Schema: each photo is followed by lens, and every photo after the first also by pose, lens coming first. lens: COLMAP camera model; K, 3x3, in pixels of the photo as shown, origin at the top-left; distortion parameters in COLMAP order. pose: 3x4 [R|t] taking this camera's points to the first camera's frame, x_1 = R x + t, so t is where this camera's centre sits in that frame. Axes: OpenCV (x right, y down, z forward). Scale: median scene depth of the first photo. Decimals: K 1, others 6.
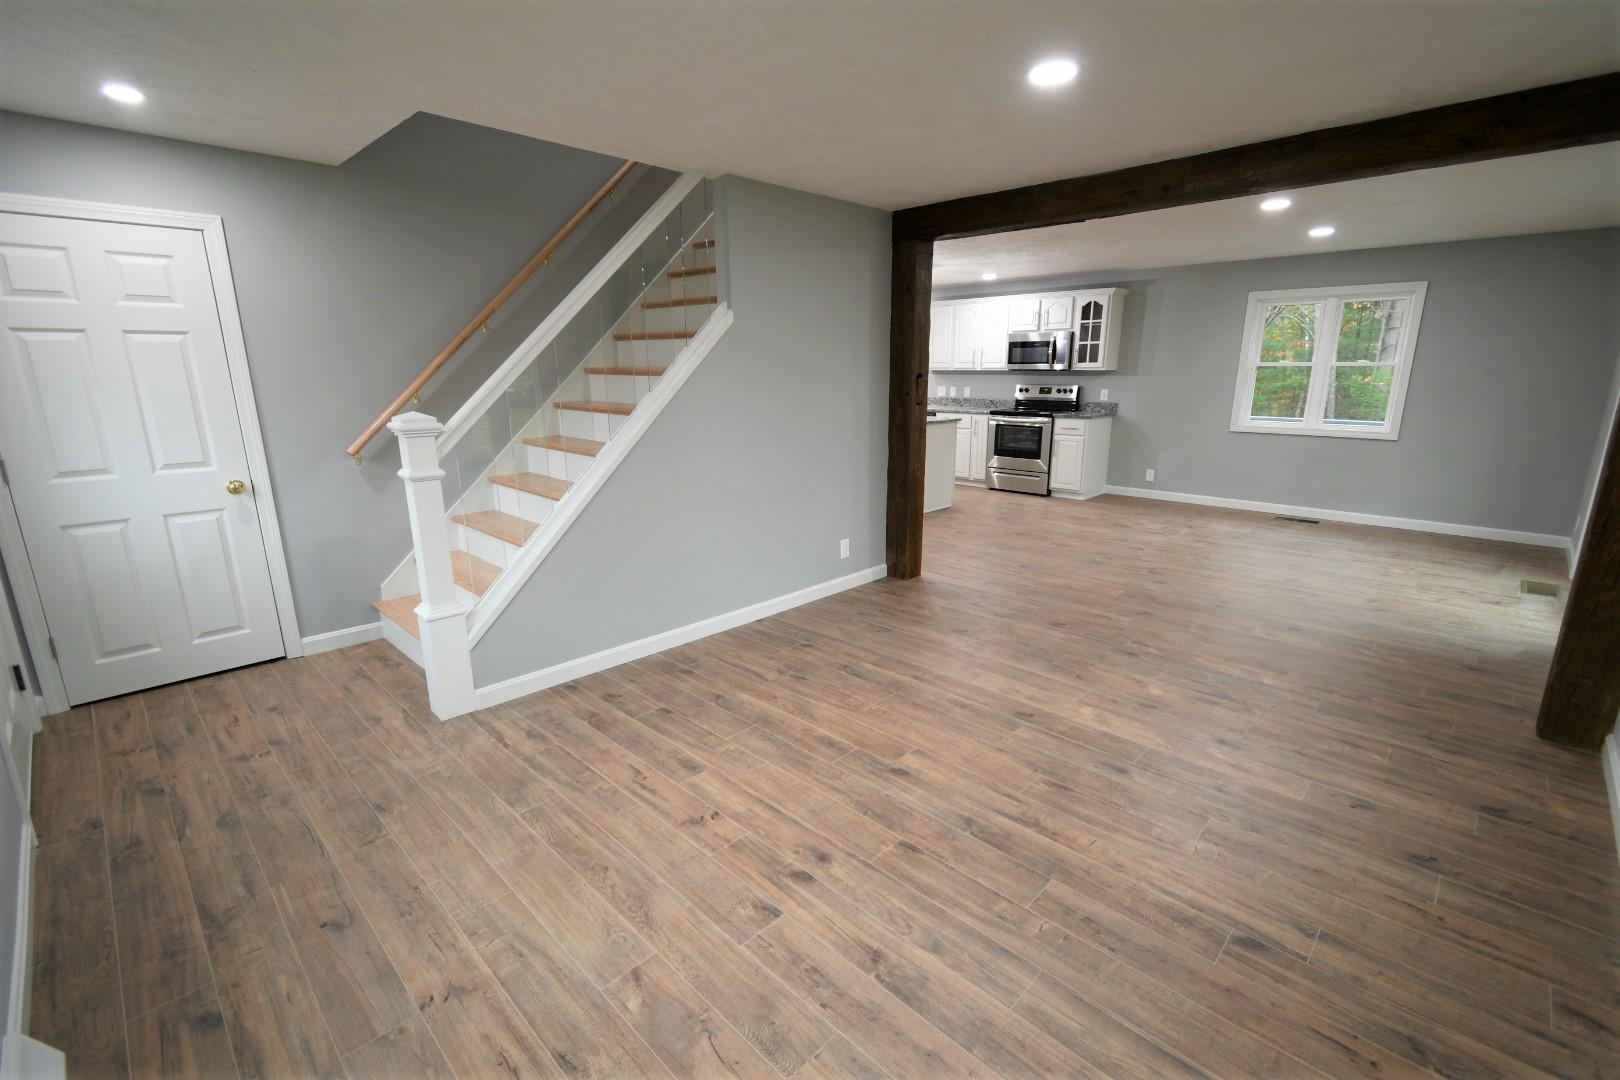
lens RADIAL K [[711.2, 0, 814.5], [0, 711.2, 543.0], [0, 0, 1]] dist [0.006054, -0.002513]
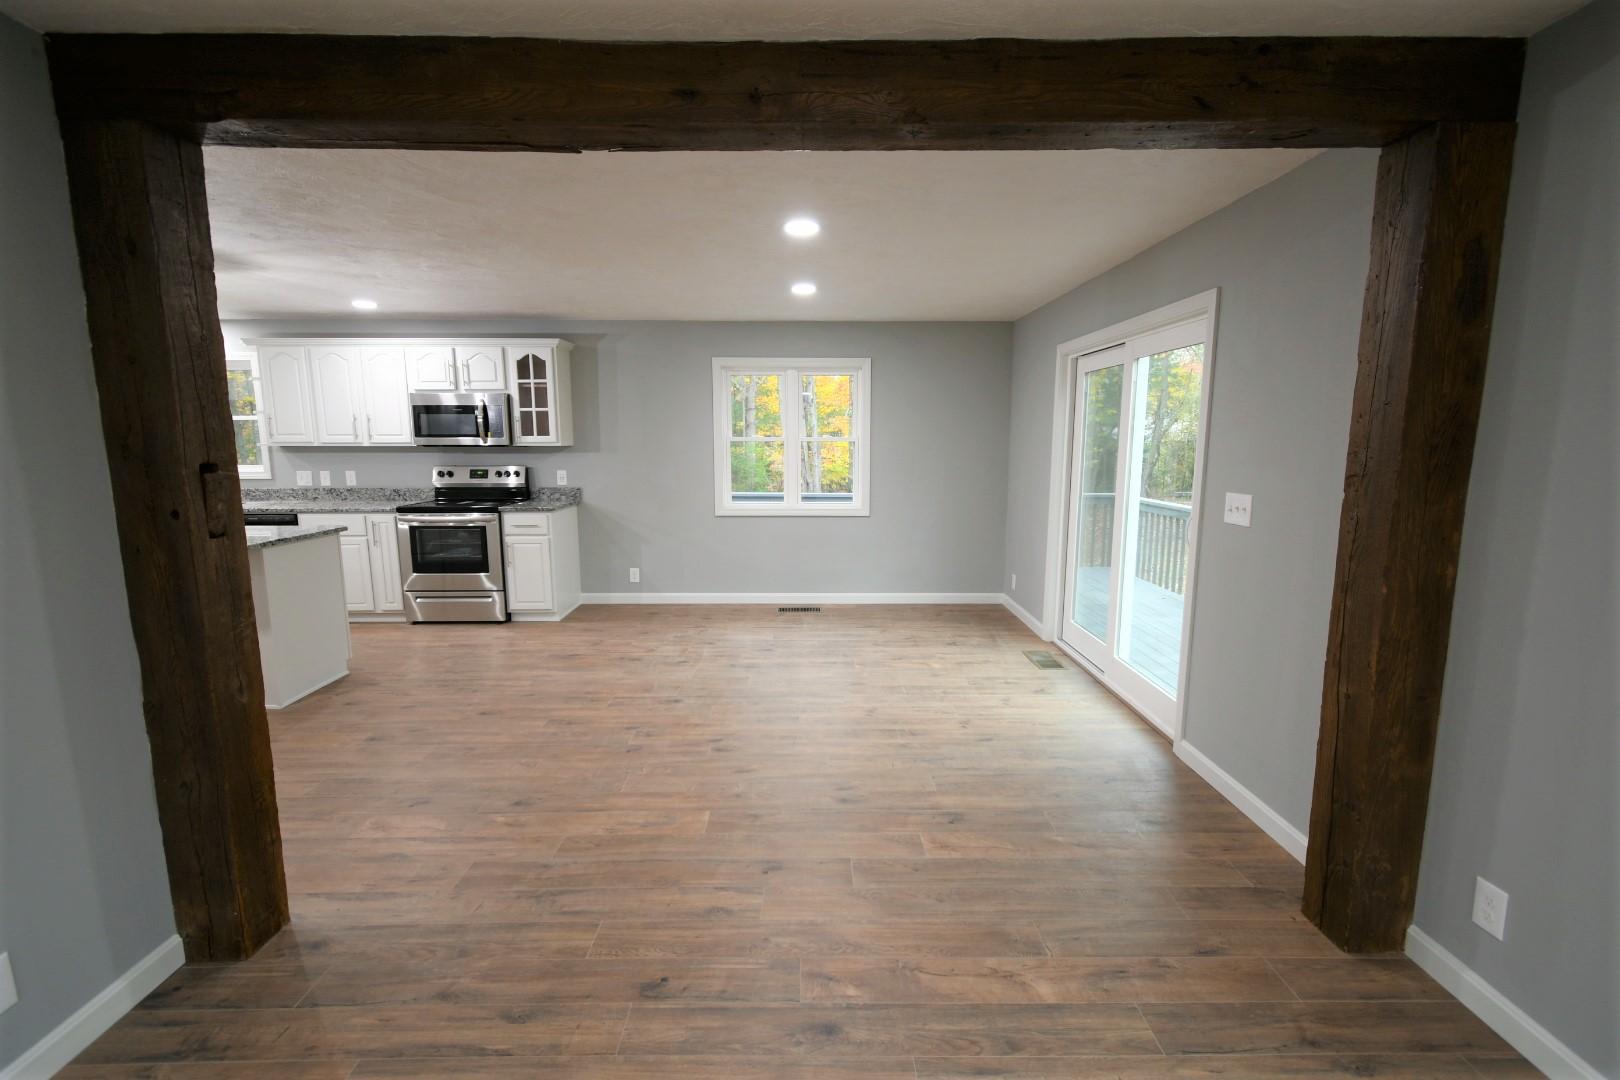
lens RADIAL K [[711.2, 0, 814.5], [0, 711.2, 543.0], [0, 0, 1]] dist [0.006054, -0.002513]
pose [[0.709671, -0.100269, 0.697361, 0.103794], [0.167630, 0.985426, -0.028901, -0.121854], [-0.684300, 0.137409, 0.716137, 0.475197]]
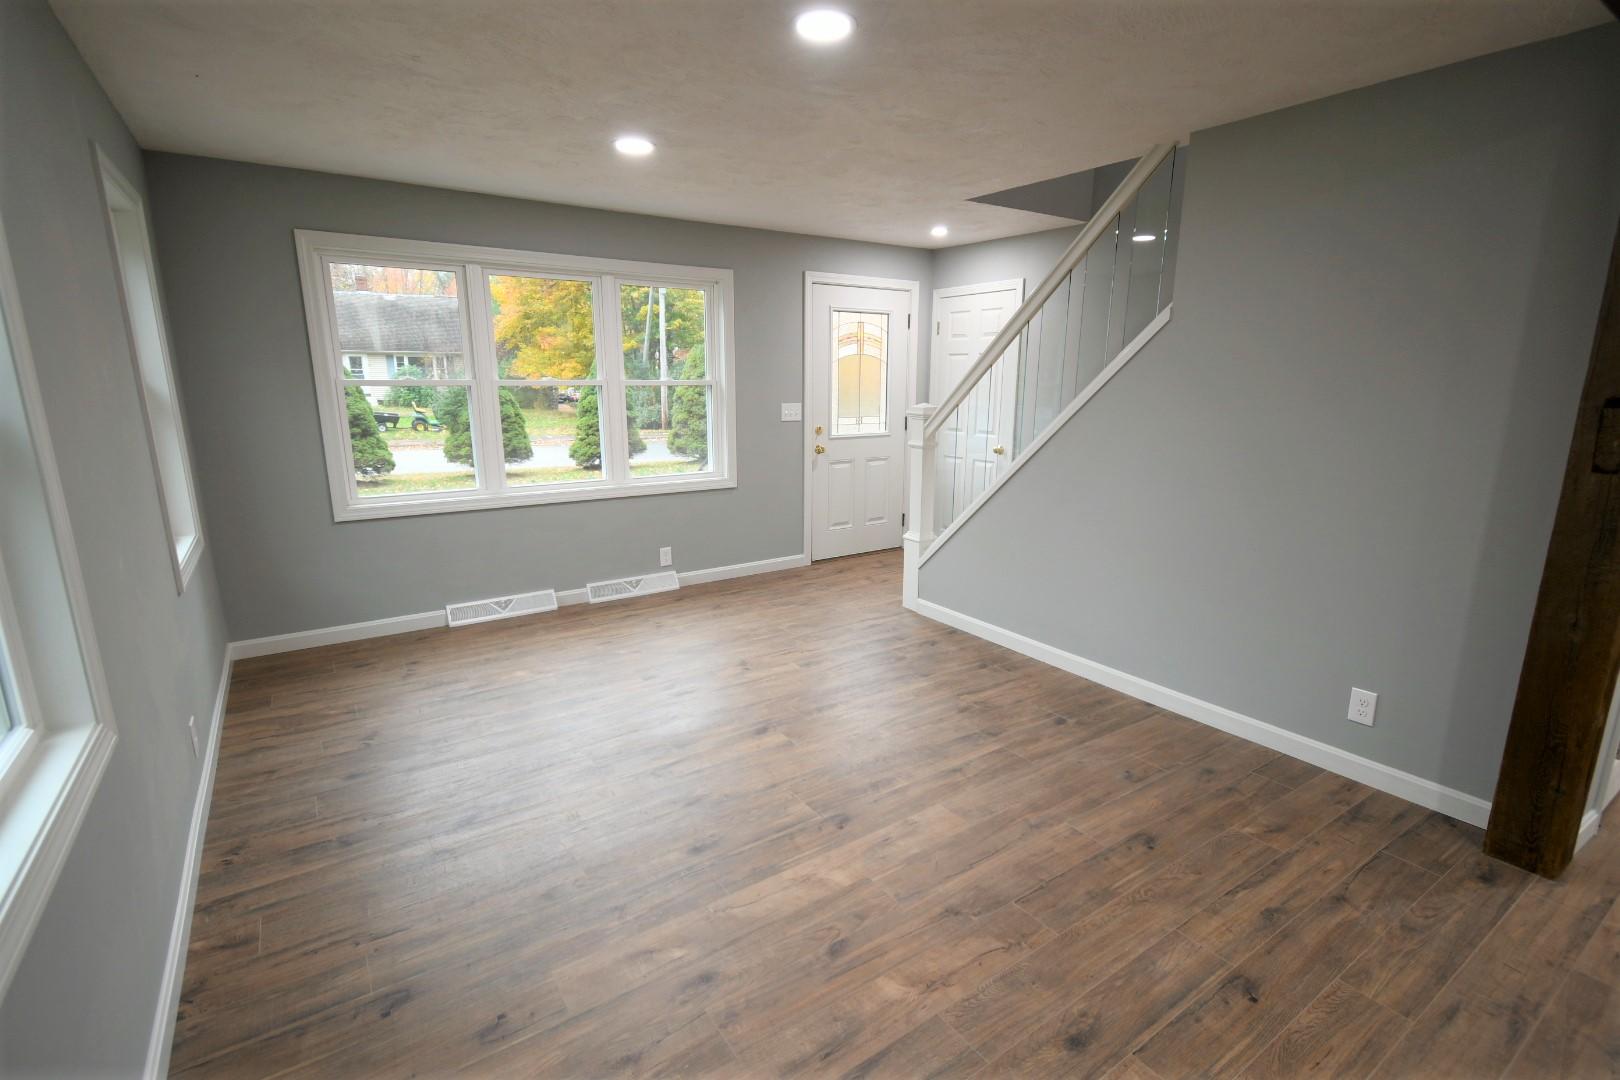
lens RADIAL K [[748.4, 0, 810.0], [0, 748.4, 540.0], [0, 0, 1]] dist [0.001891, -0.000403]
pose [[-0.194217, 0.216177, -0.956842, 0.653465], [-0.239524, 0.935441, 0.259960, -0.161070], [0.951266, 0.279676, -0.129899, 0.633665]]
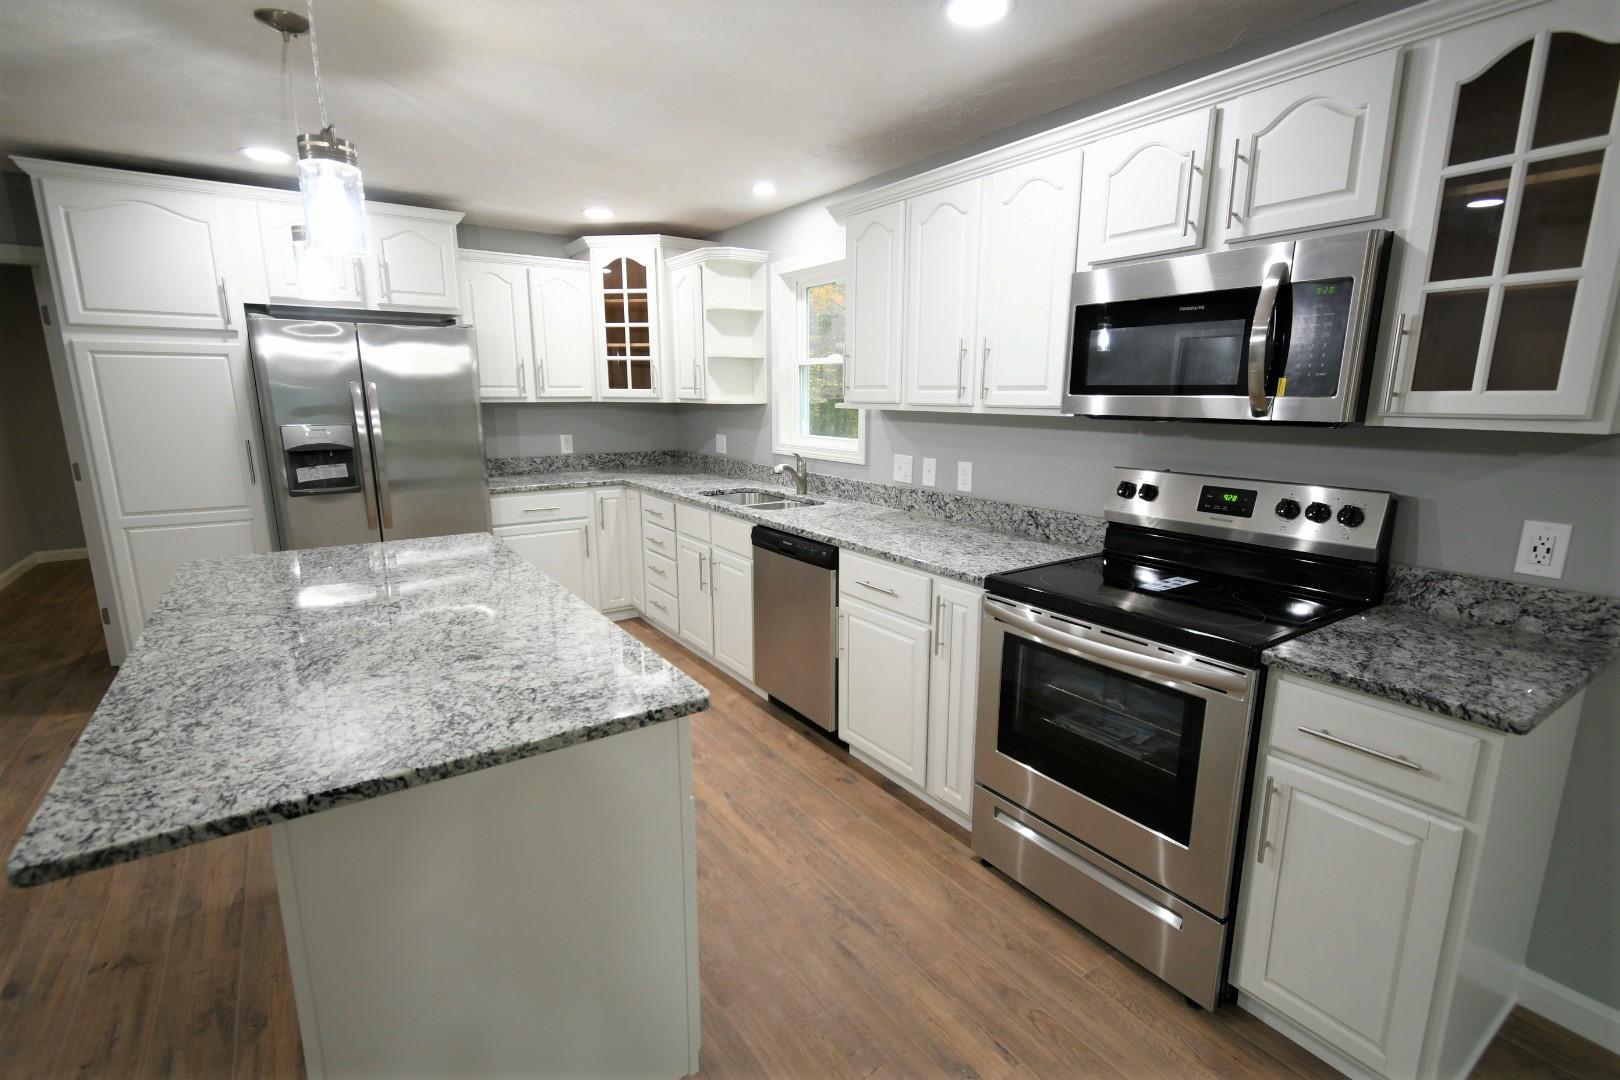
lens RADIAL K [[744.4, 0, 814.7], [0, 744.4, 545.6], [0, 0, 1]] dist [0.005004, 0.000459]
pose [[0.981462, 0.047125, -0.185773, 0.413186], [-0.054220, 0.997974, -0.033298, -0.323284], [0.183827, 0.042753, 0.982028, 1.277270]]
